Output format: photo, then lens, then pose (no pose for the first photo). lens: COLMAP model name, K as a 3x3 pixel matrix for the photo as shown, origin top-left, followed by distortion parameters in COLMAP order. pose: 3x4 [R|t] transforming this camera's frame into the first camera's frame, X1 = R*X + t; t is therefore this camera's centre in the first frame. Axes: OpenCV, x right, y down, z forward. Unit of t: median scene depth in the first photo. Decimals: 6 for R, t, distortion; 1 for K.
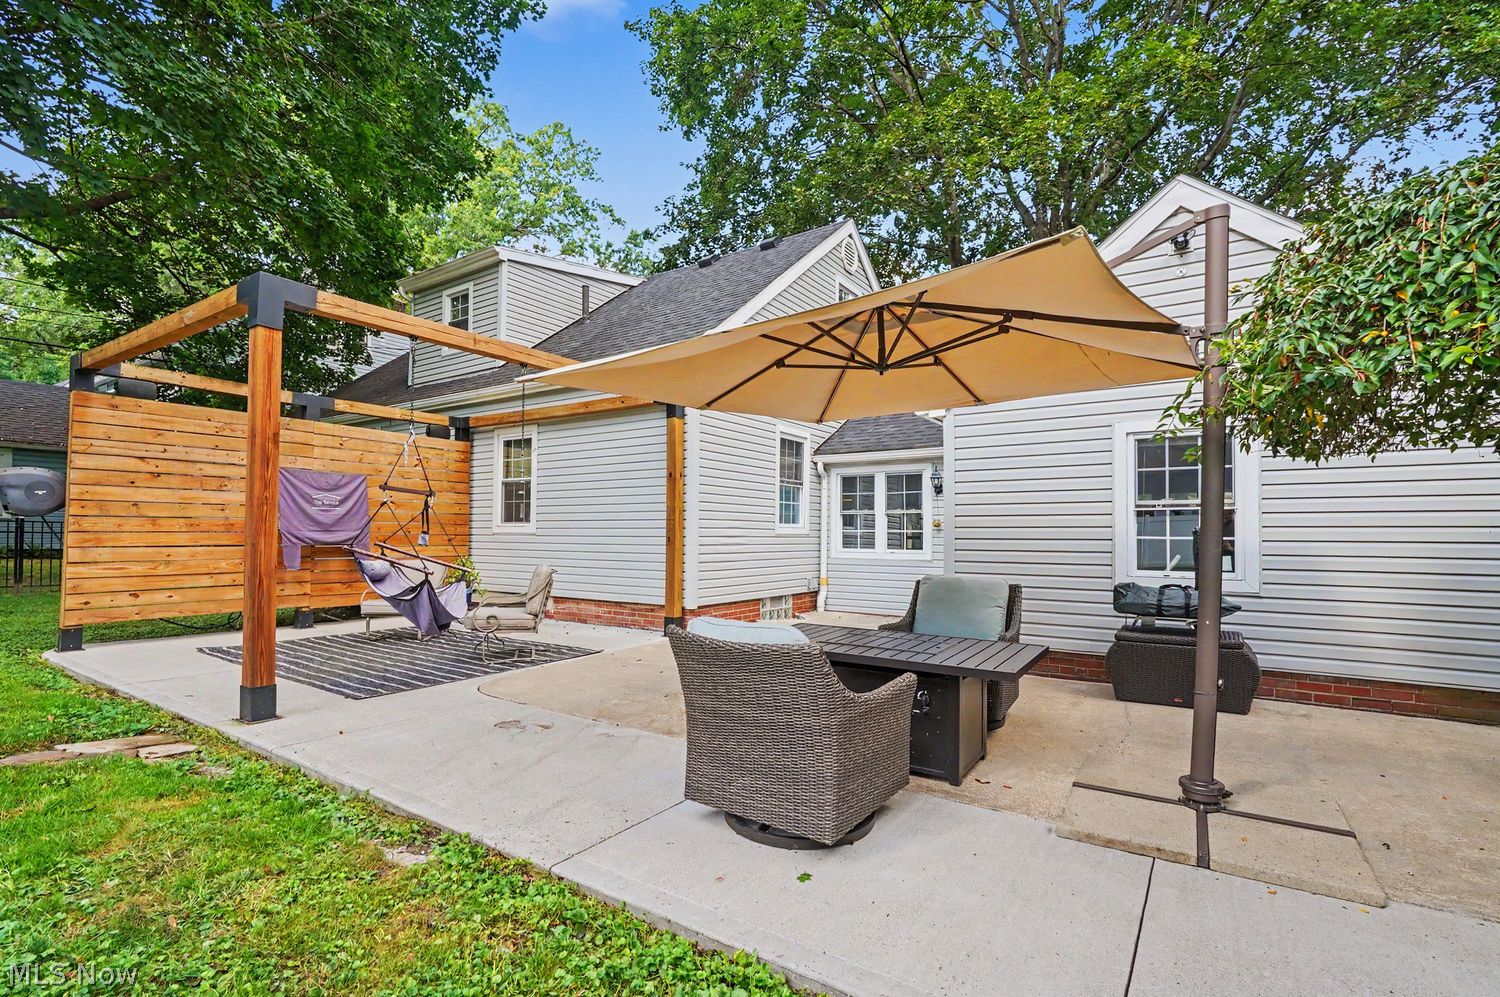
lens RADIAL K [[685.4, 0, 752.9], [0, 685.4, 508.3], [0, 0, 1]] dist [0.002619, 0.000033]
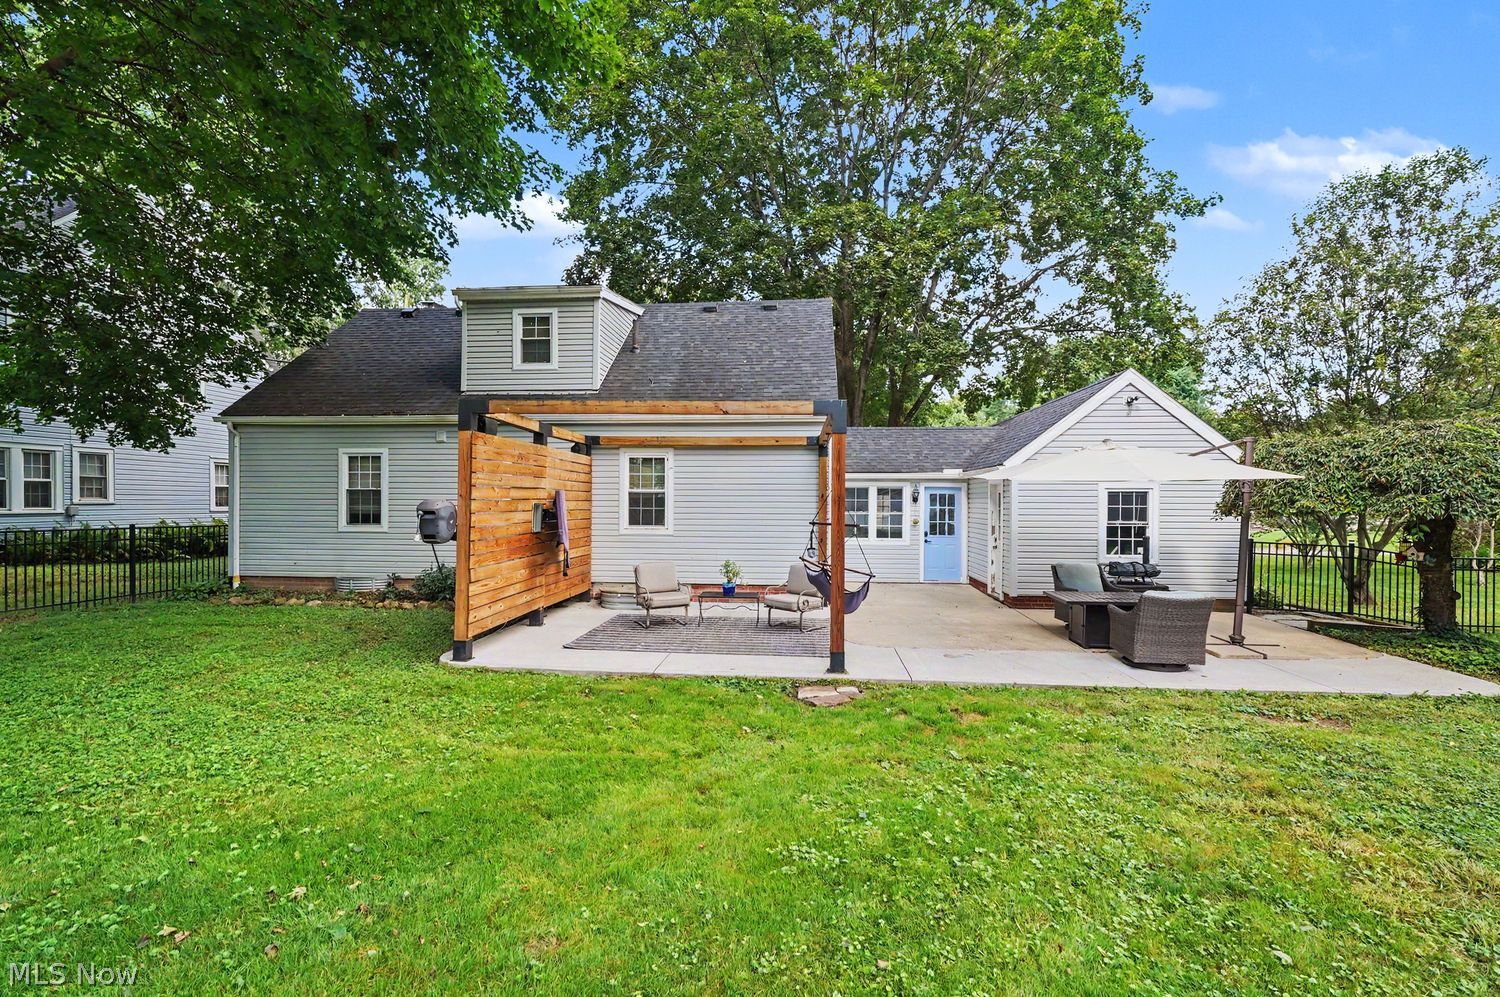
lens RADIAL K [[685.4, 0, 744.0], [0, 685.4, 499.2], [0, 0, 1]] dist [0.002619, 0.000033]
pose [[0.879433, -0.000944, 0.476021, -0.779162], [-0.017913, 0.999224, 0.035076, -0.073658], [-0.475685, -0.039374, 0.878734, -0.164187]]
